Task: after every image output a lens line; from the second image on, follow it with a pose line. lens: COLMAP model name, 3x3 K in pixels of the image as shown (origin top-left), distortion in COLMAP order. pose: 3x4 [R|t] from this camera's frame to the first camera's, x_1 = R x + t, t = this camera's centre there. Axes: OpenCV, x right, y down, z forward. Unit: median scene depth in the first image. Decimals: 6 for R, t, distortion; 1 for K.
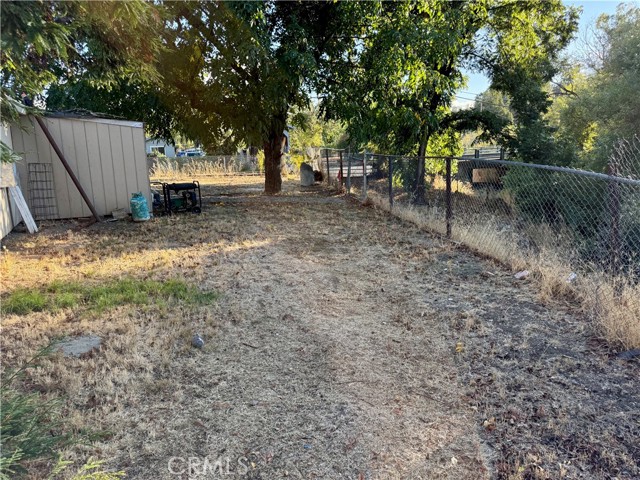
lens RADIAL K [[455.3, 0, 318.1], [0, 455.3, 242.5], [0, 0, 1]] dist [0.023814, -0.003227]
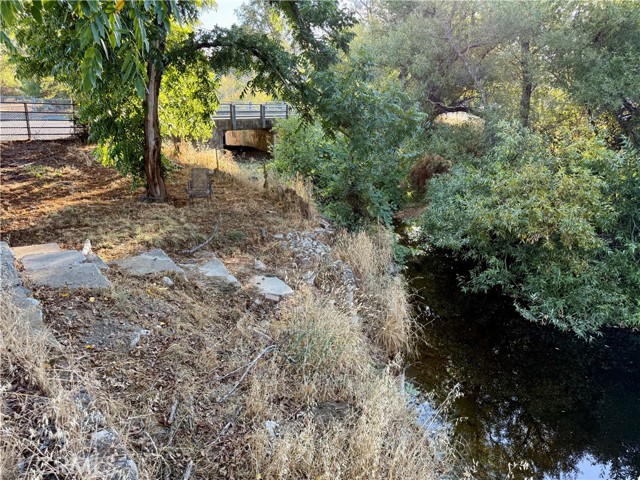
lens RADIAL K [[455.3, 0, 323.5], [0, 455.3, 242.5], [0, 0, 1]] dist [0.023814, -0.003227]
pose [[0.856461, -0.101645, 0.506106, 0.115380], [0.051299, 0.992328, 0.112485, -0.089100], [-0.513657, -0.070376, 0.855104, 0.435083]]
